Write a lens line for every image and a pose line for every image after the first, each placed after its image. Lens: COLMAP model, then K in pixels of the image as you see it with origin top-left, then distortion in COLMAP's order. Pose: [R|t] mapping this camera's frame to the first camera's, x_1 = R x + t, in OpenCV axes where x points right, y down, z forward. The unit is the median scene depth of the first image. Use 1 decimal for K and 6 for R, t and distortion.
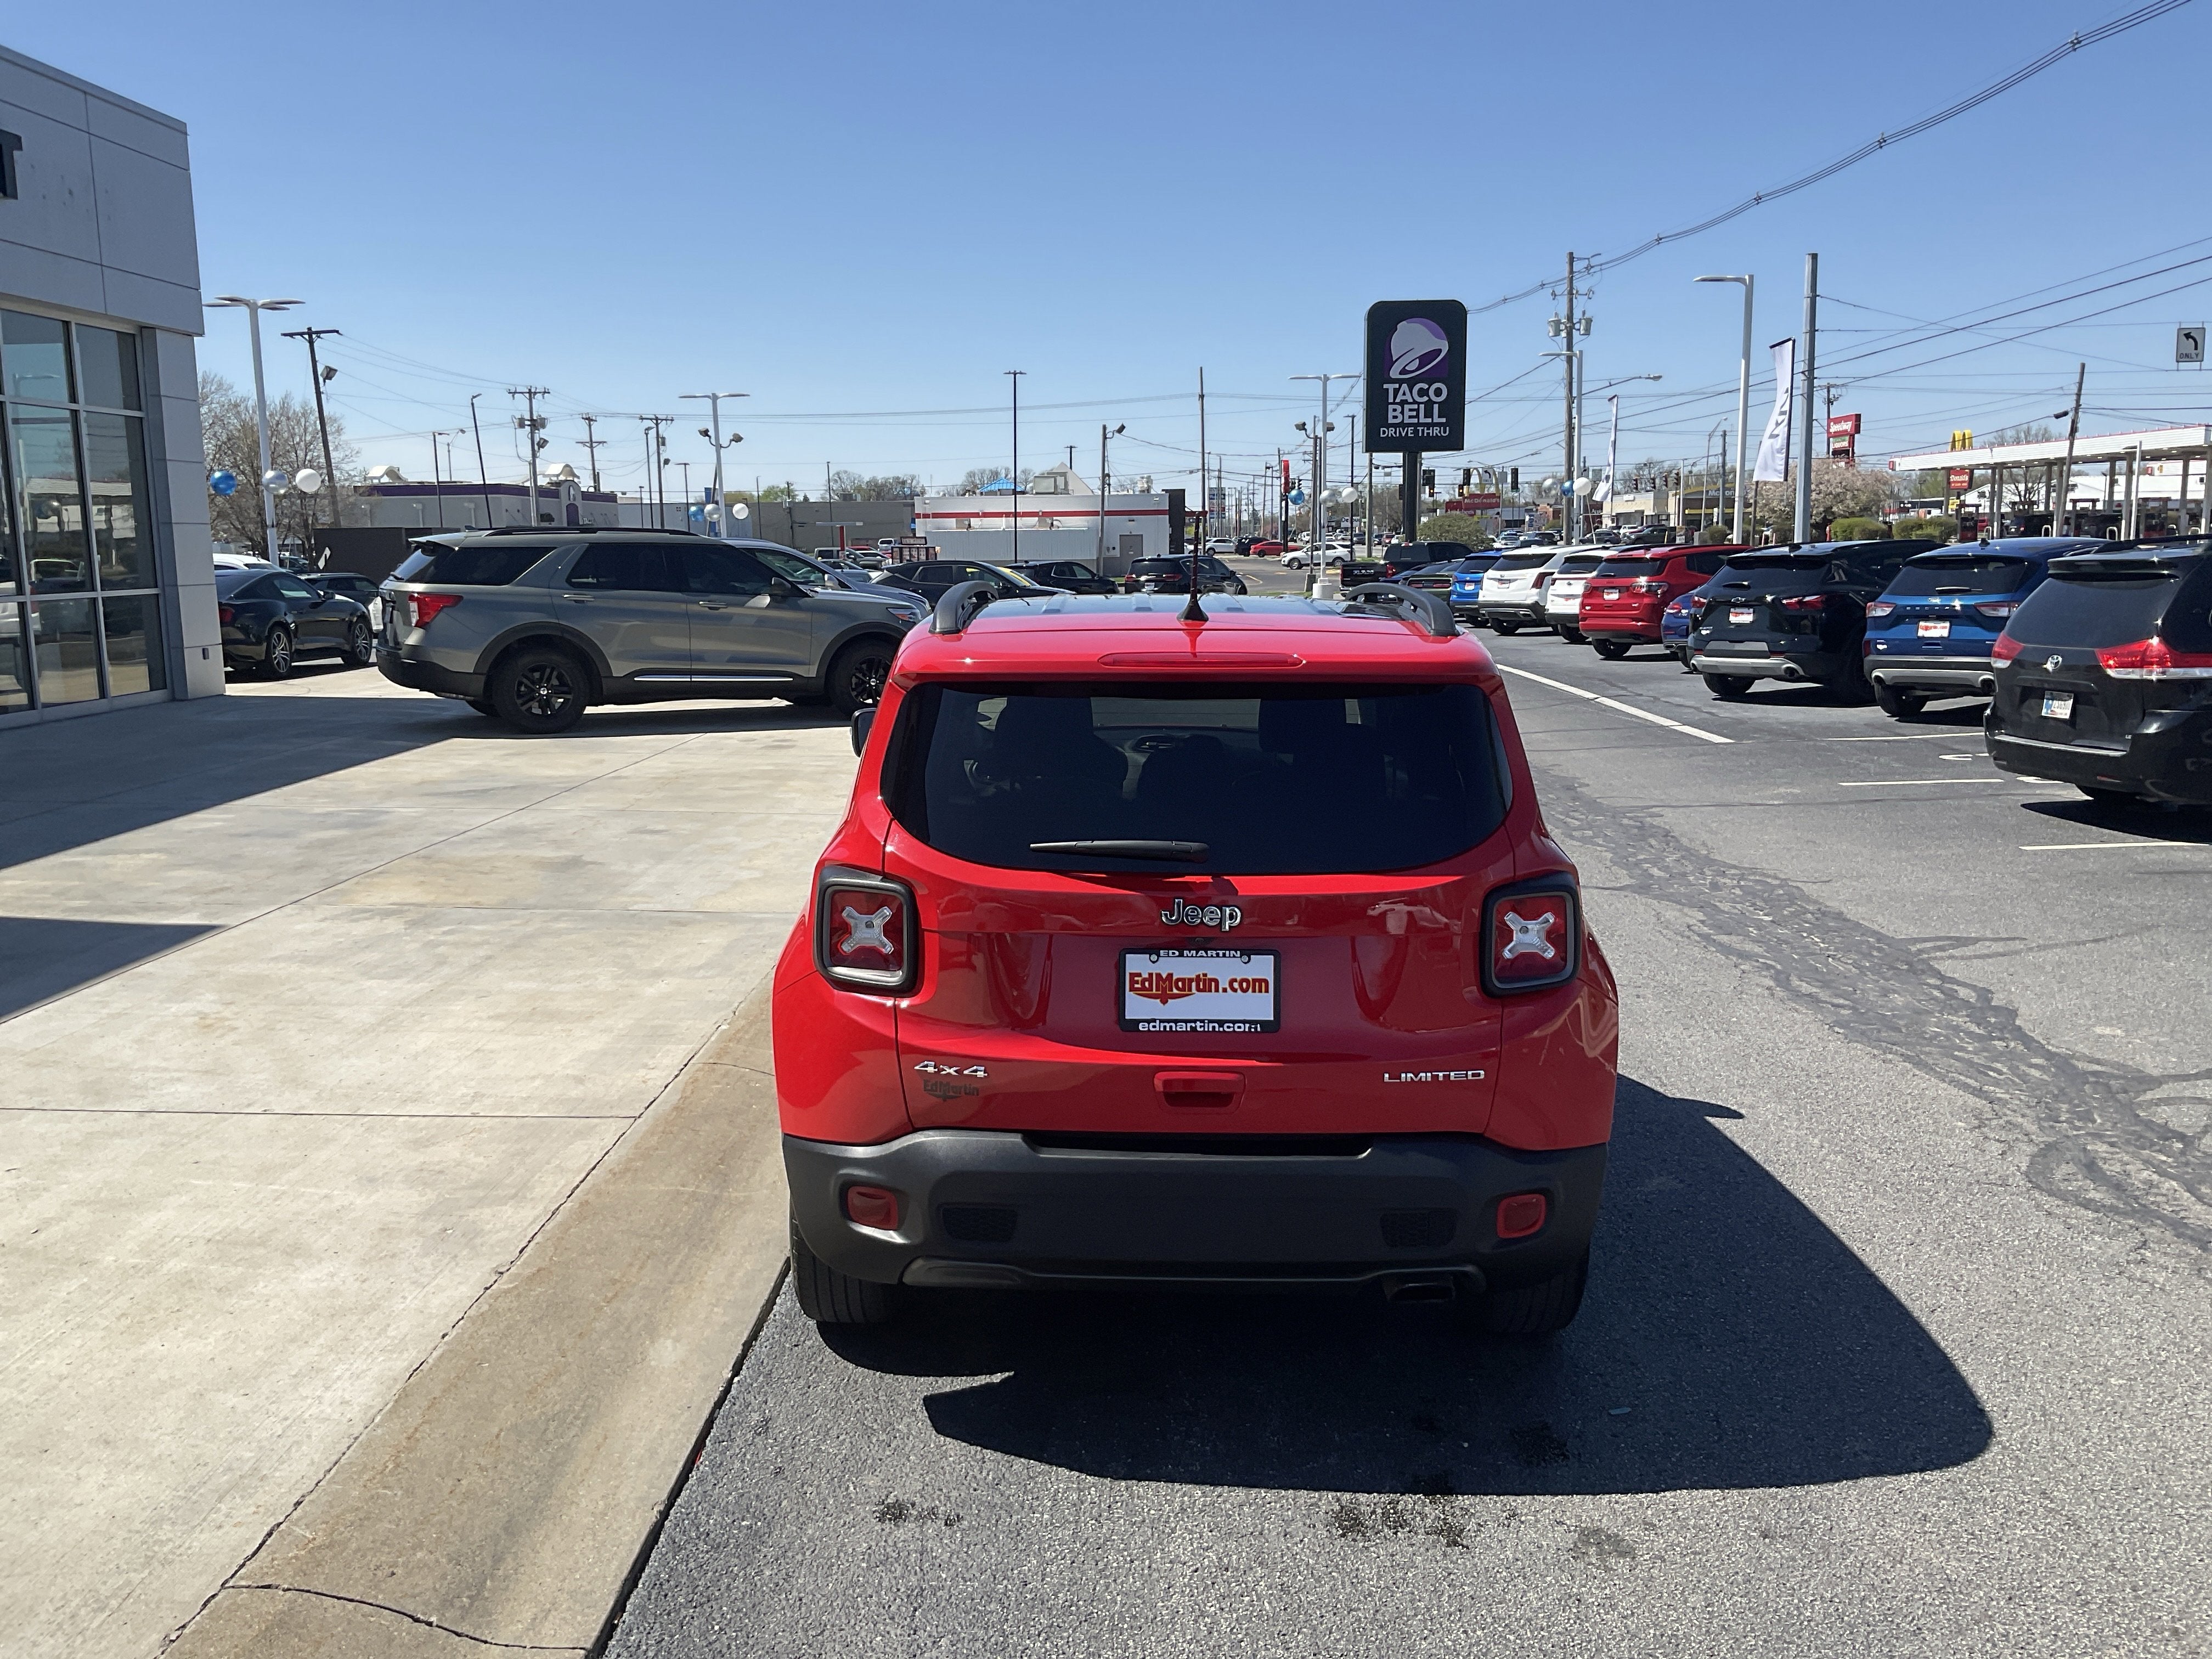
lens RADIAL K [[1818.5, 0, 1099.6], [0, 1818.5, 826.2], [0, 0, 1]] dist [0.080037, -0.159767]
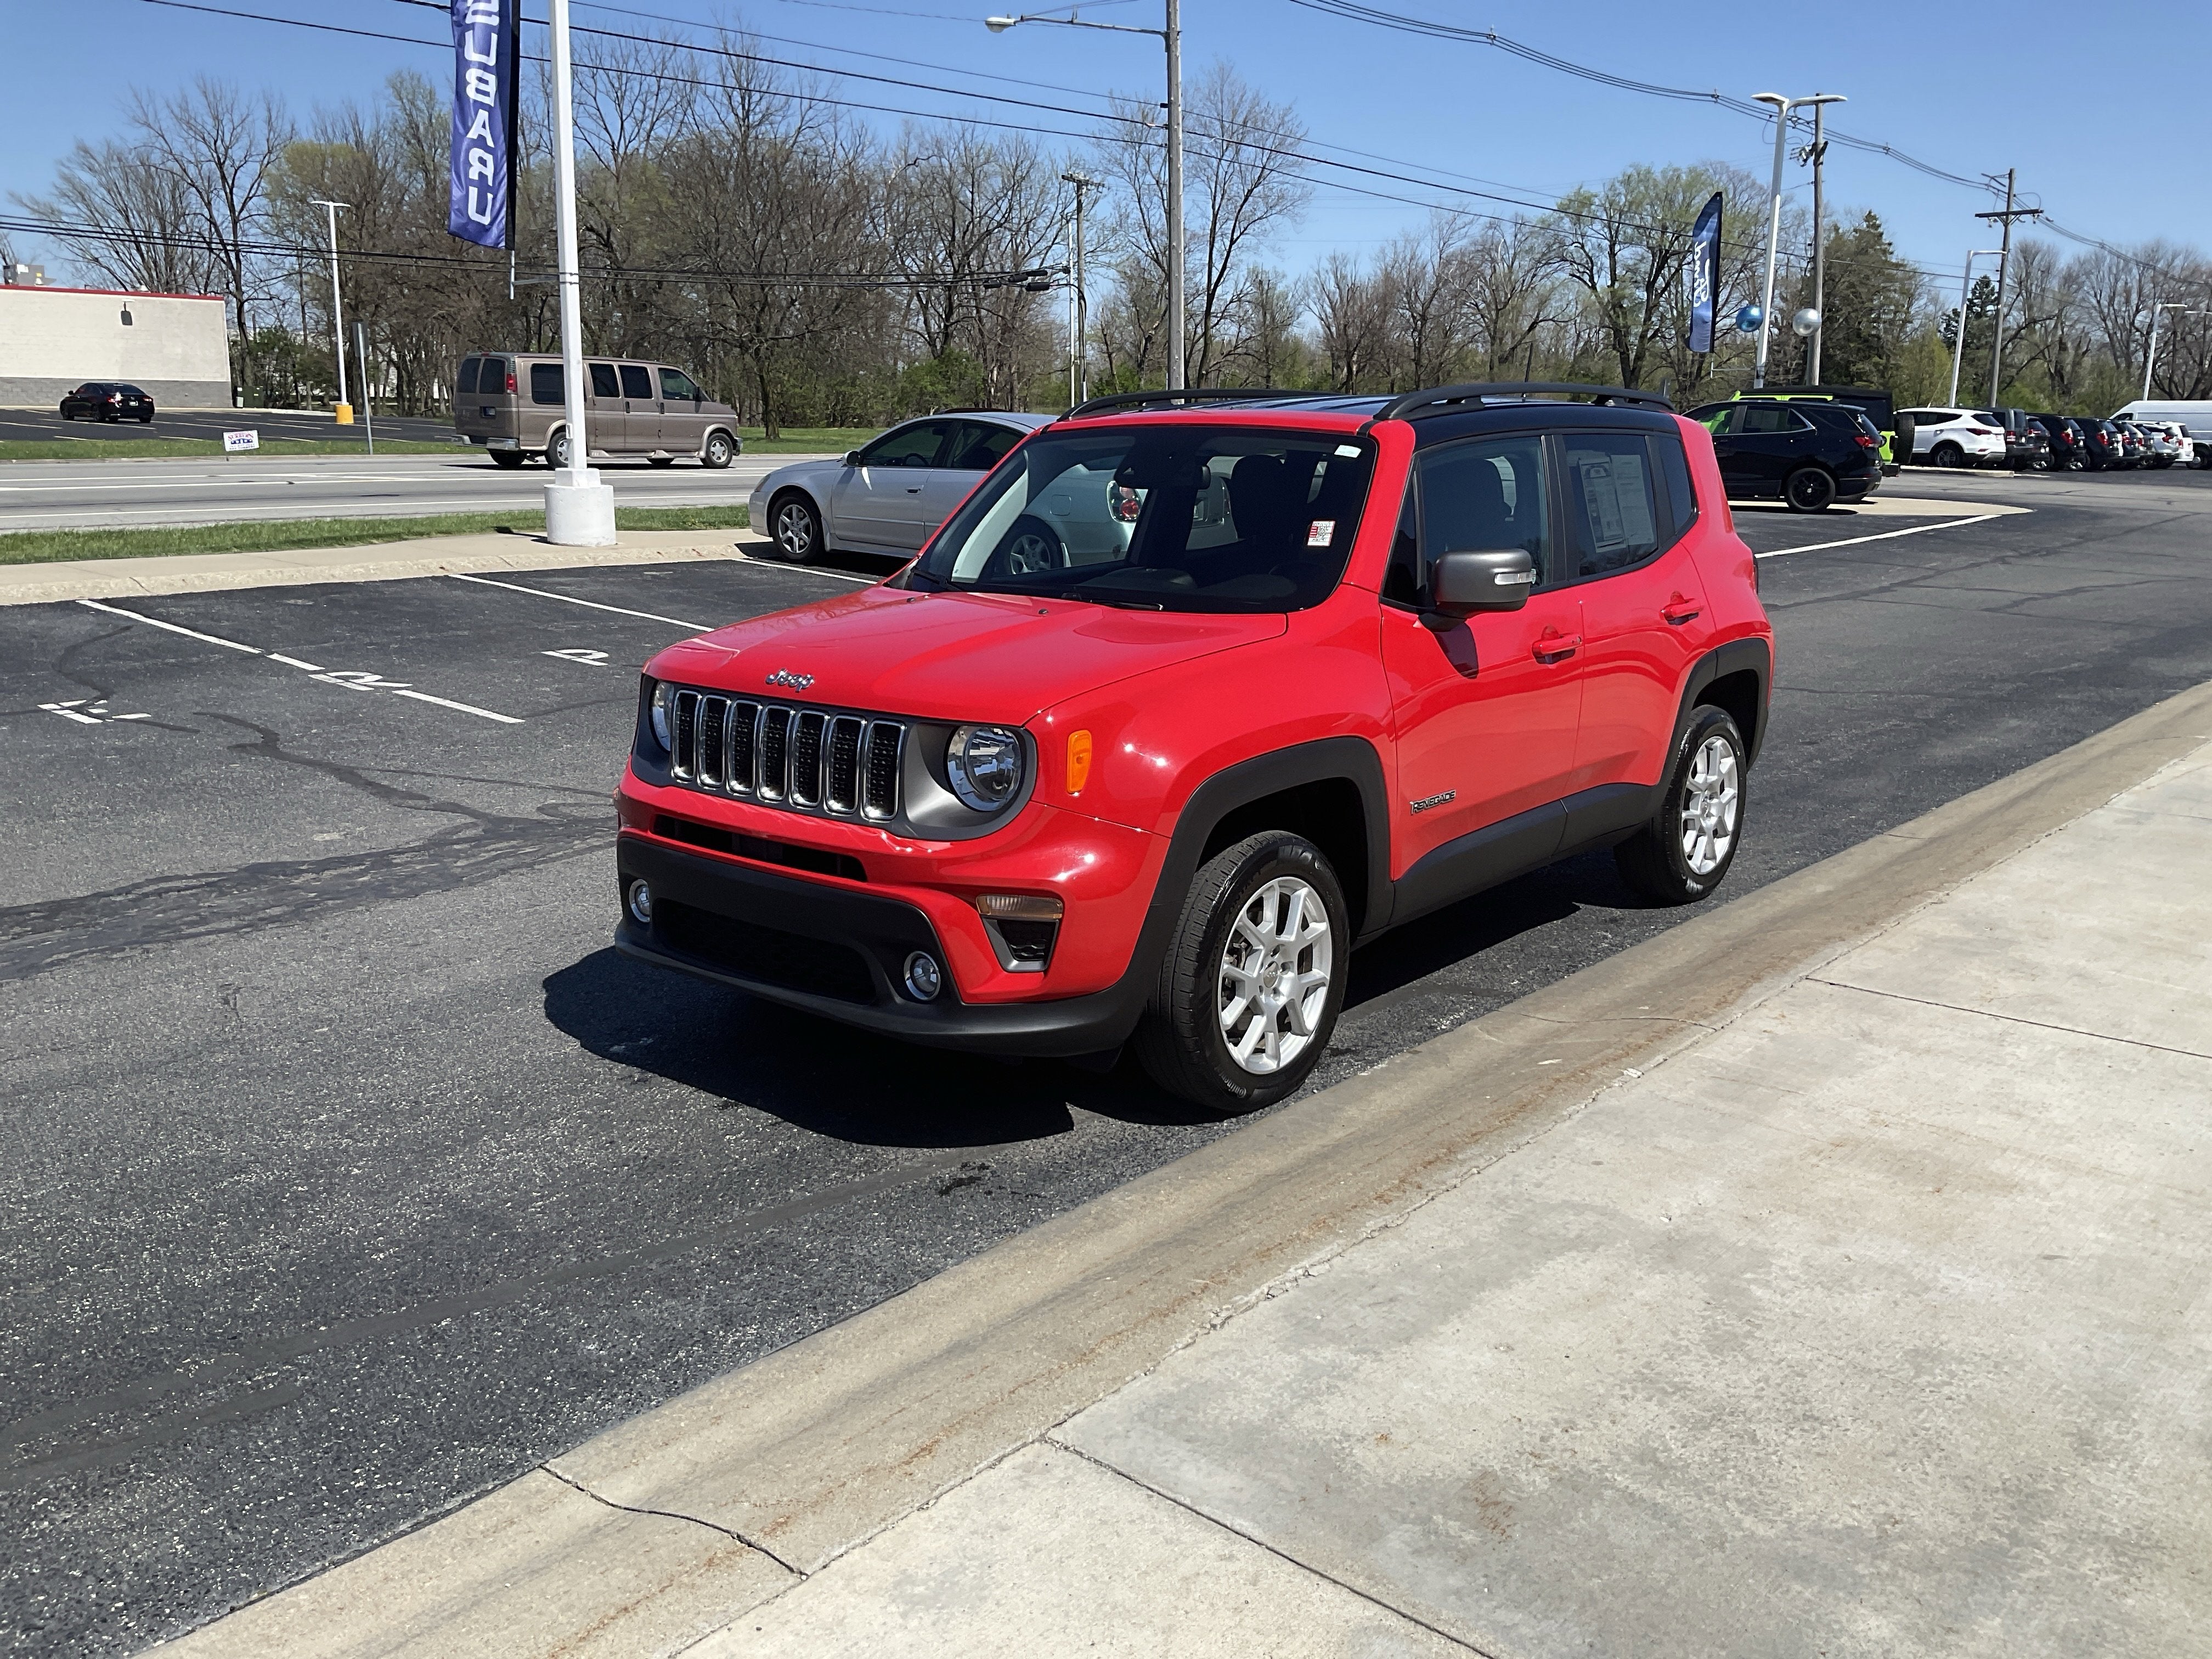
lens RADIAL K [[1818.5, 0, 1101.0], [0, 1818.5, 841.8], [0, 0, 1]] dist [0.080037, -0.159767]
pose [[-0.774824, -0.146570, 0.614951, -0.480358], [0.089099, 0.937723, 0.335764, -0.219879], [-0.625866, 0.314950, -0.713511, 1.664773]]
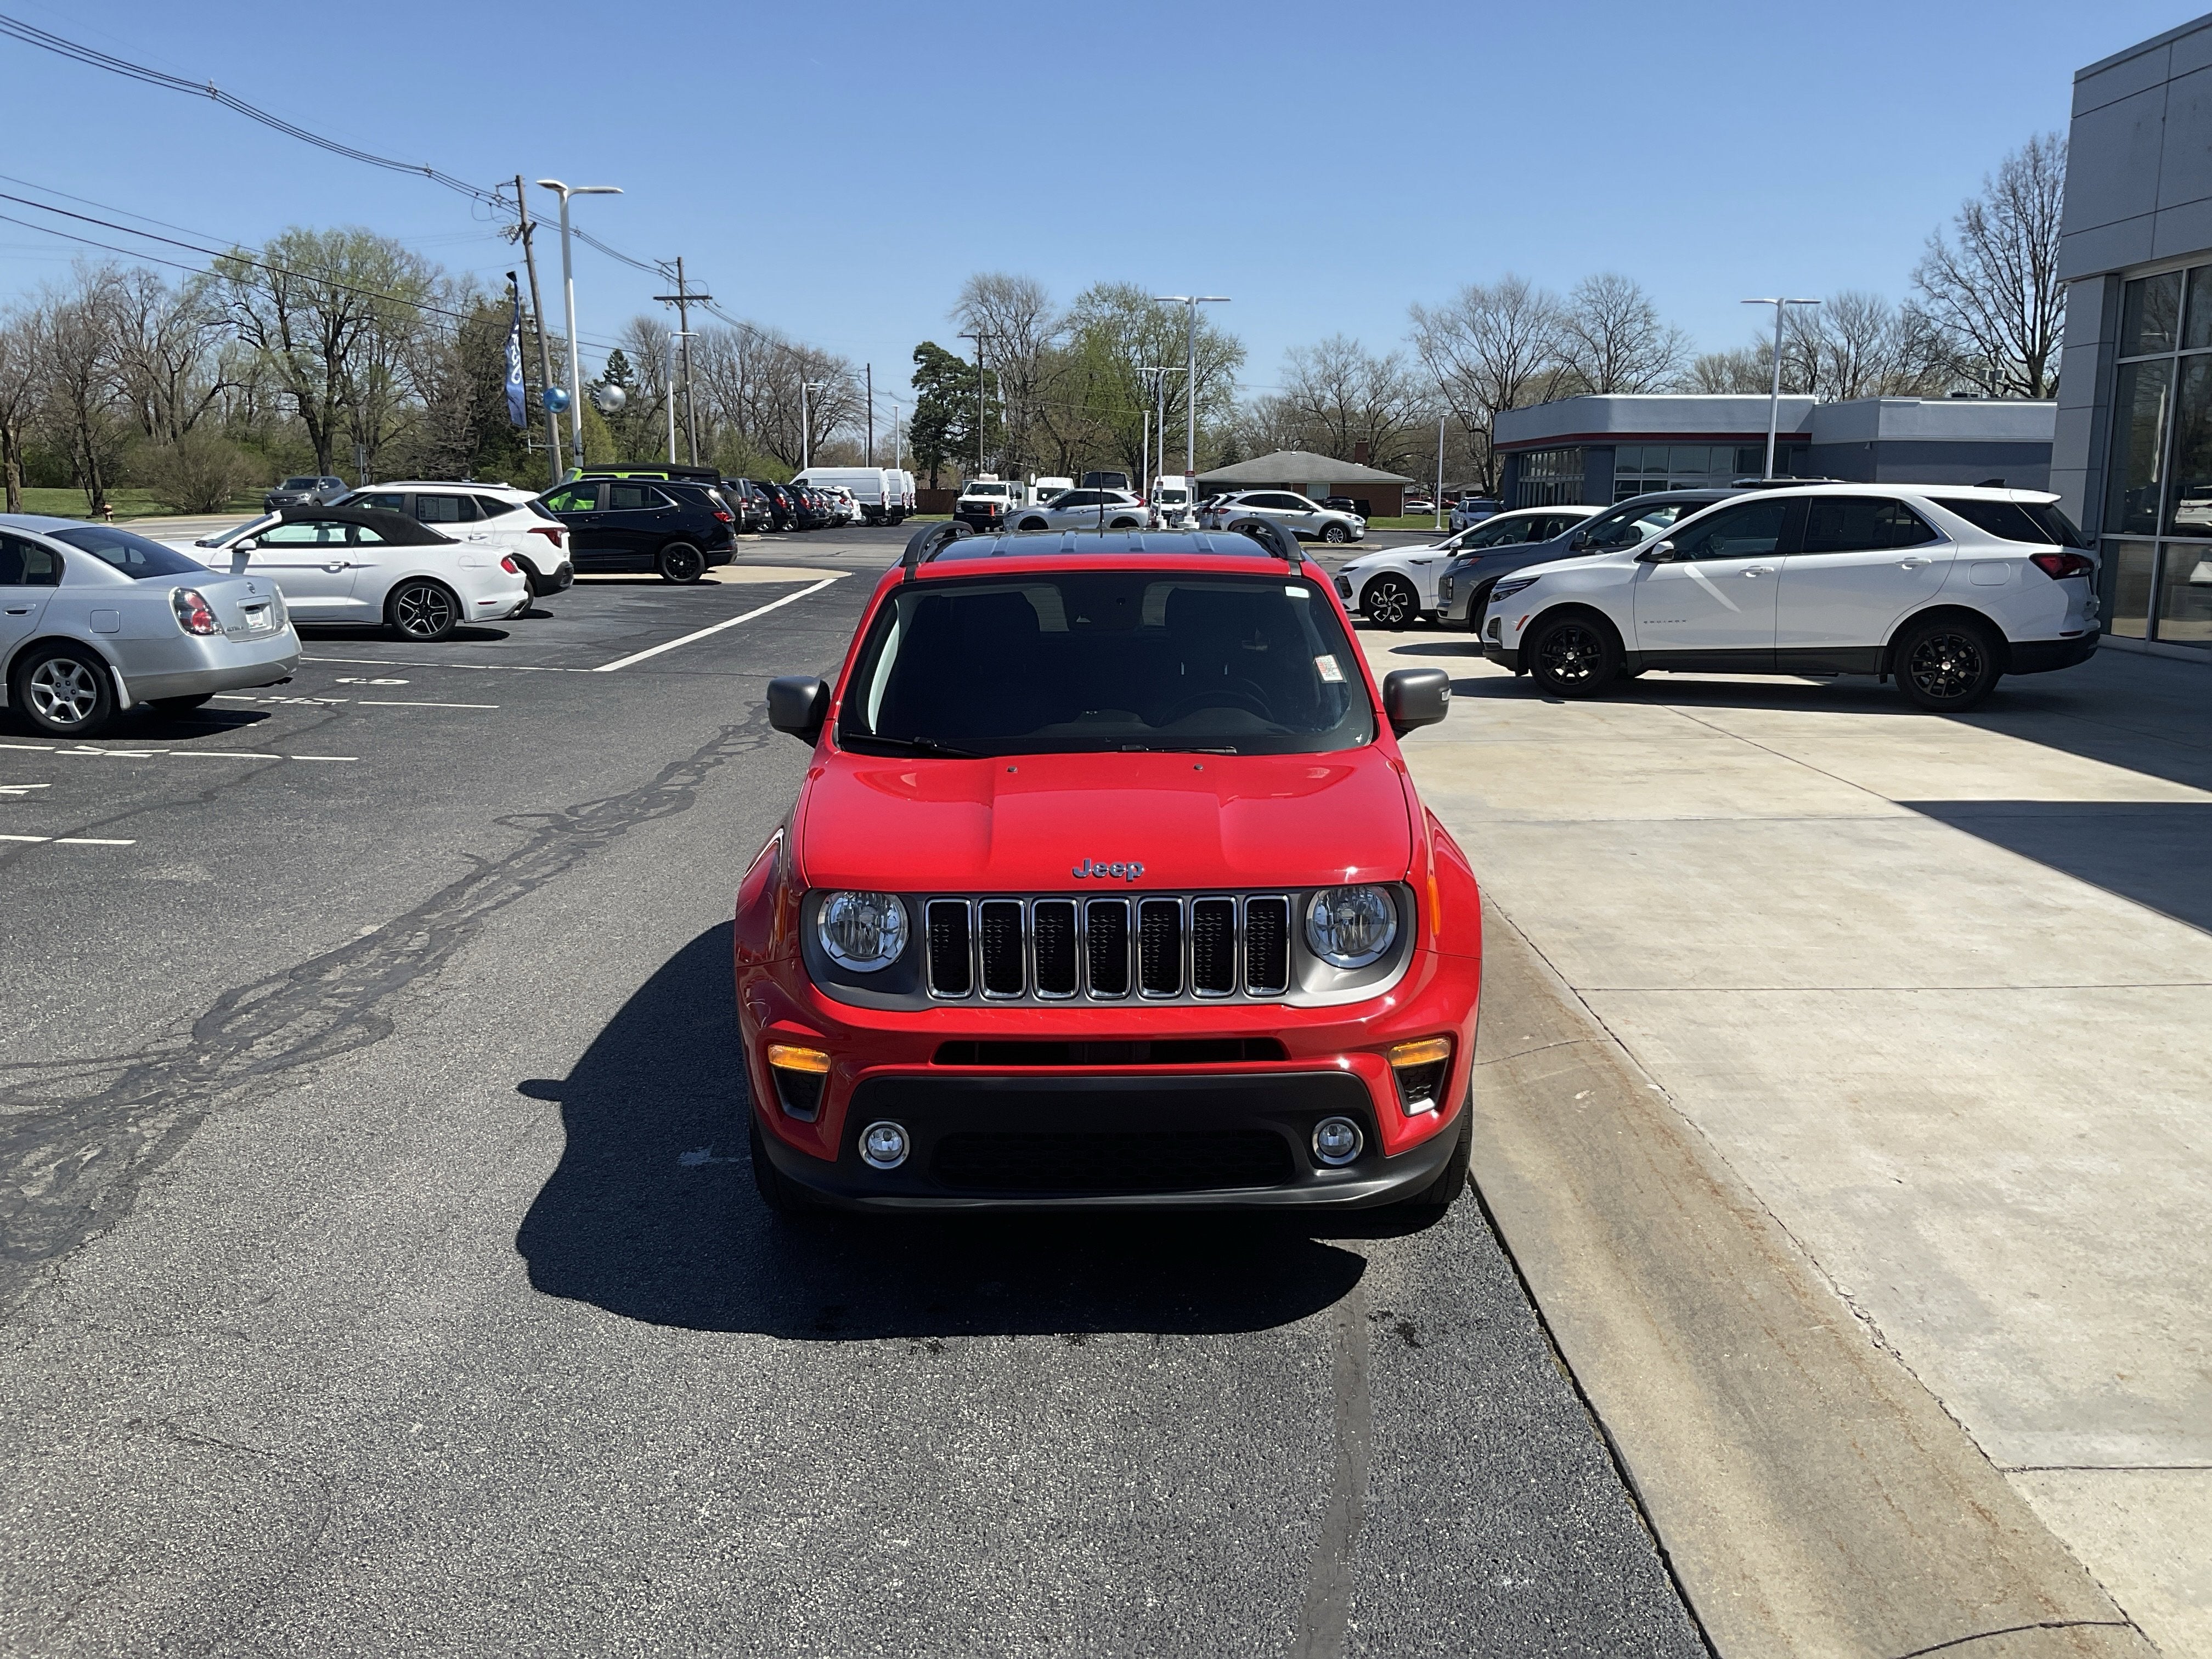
lens RADIAL K [[1818.5, 0, 1100.3], [0, 1818.5, 855.0], [0, 0, 1]] dist [0.080037, -0.159767]
pose [[-0.999900, 0.009781, -0.010224, 0.049630], [0.005655, 0.938626, 0.344890, -0.284357], [0.012970, 0.344797, -0.938588, 1.832438]]
